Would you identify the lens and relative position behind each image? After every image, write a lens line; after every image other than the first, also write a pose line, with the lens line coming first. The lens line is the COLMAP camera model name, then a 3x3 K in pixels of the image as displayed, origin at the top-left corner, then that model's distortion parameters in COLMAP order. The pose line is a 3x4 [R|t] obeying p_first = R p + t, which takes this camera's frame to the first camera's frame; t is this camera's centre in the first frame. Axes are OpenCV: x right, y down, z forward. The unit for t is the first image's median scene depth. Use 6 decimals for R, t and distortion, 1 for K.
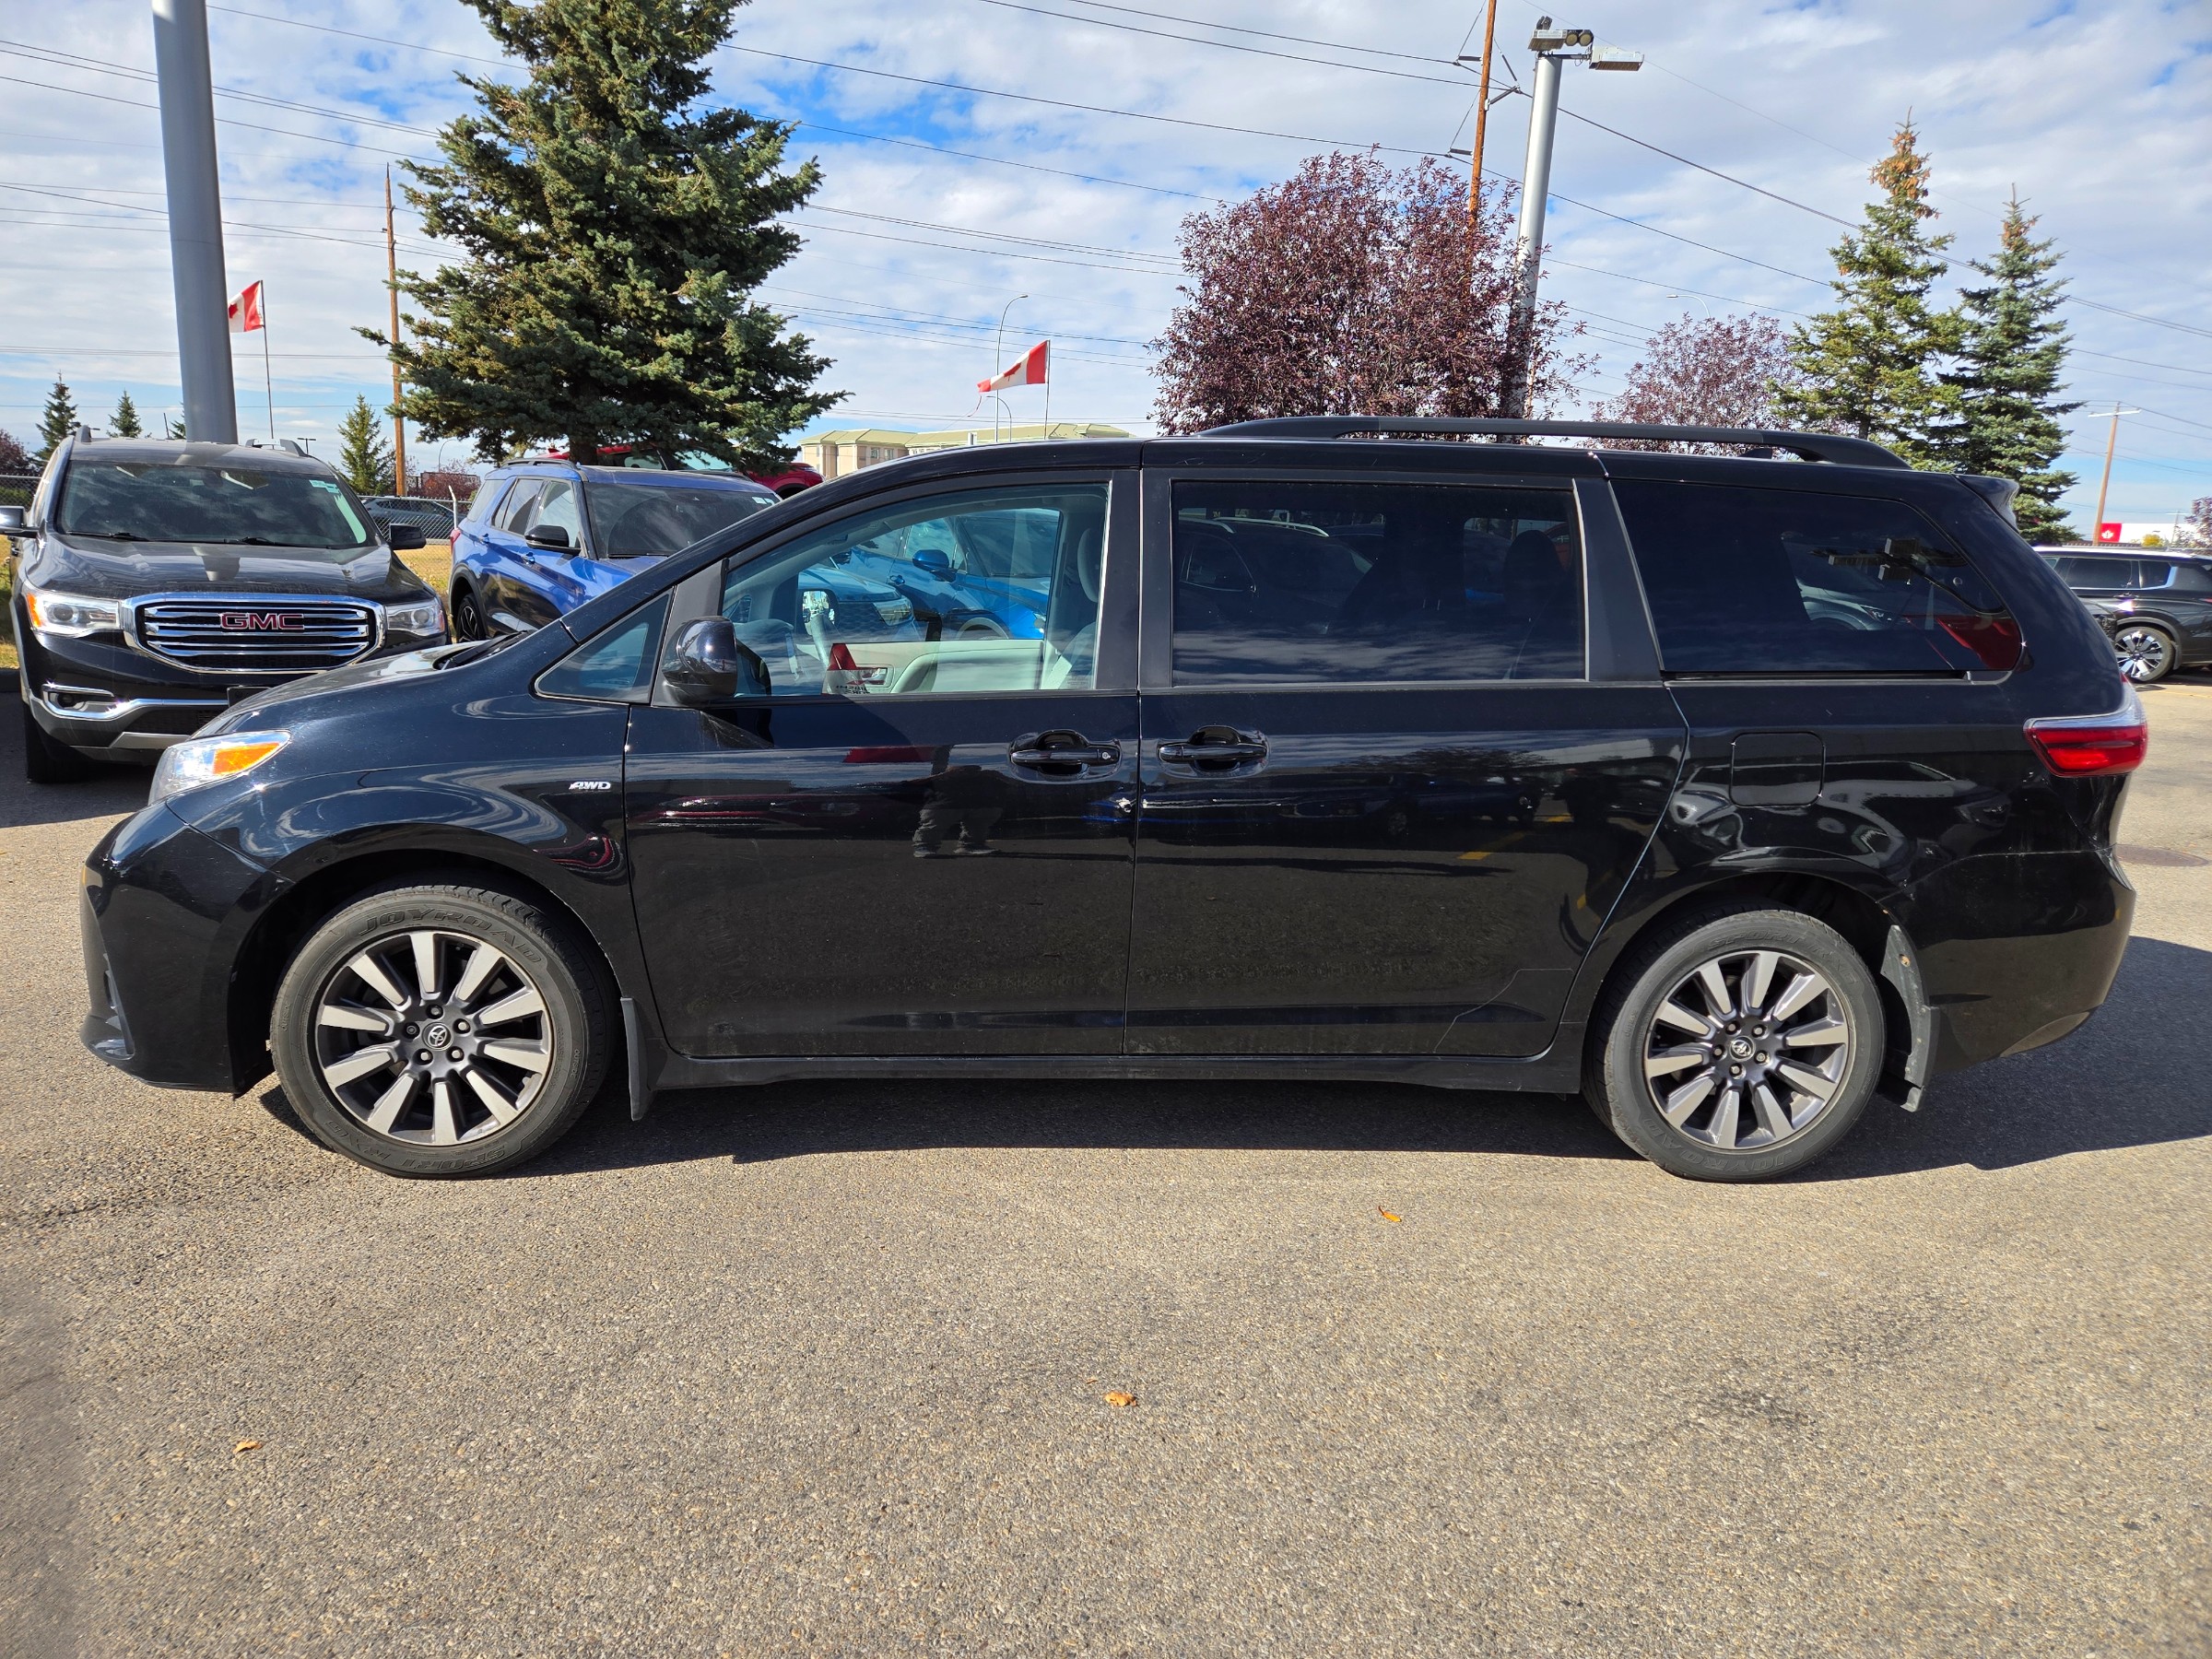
lens RADIAL K [[1502.3, 0, 1106.7], [0, 1502.3, 819.0], [0, 0, 1]] dist [0.051674, -0.054007]
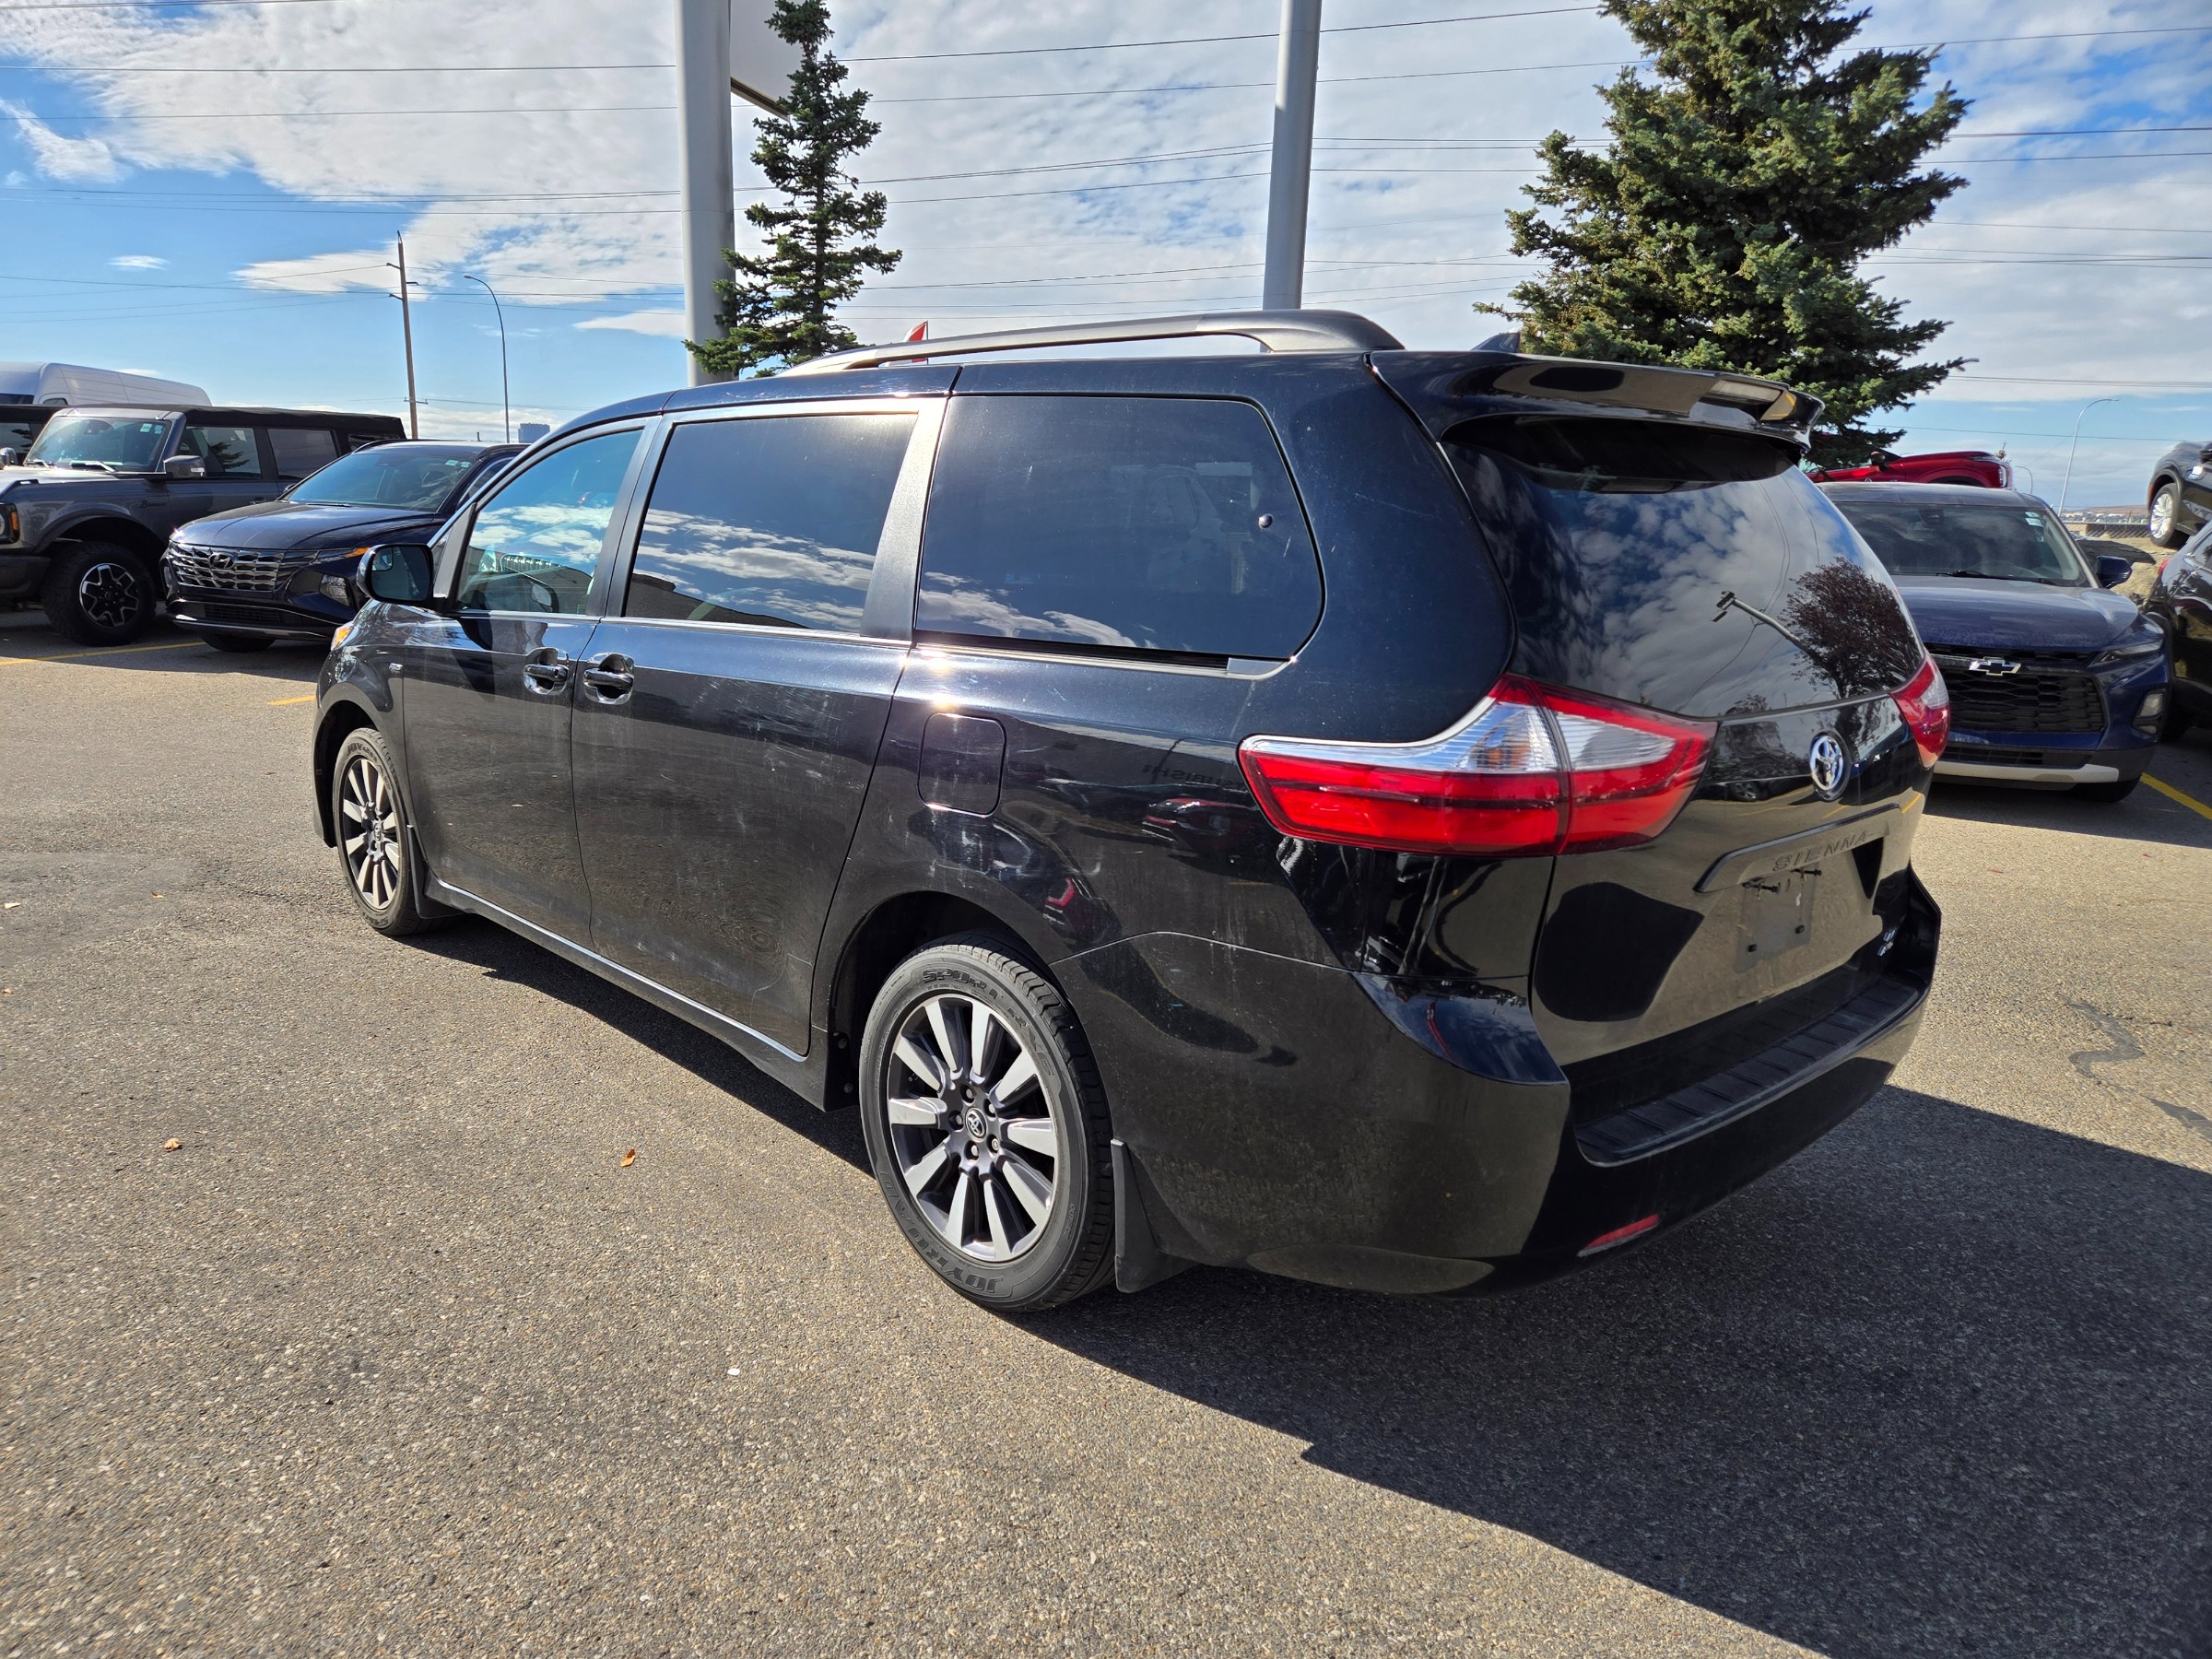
lens RADIAL K [[1482.1, 0, 1105.4], [0, 1482.1, 856.2], [0, 0, 1]] dist [0.102976, -0.099755]
pose [[0.608545, 0.156184, -0.777997, 1.081765], [-0.146968, 0.985660, 0.082915, -0.060503], [0.779790, 0.063883, 0.622773, 0.590220]]
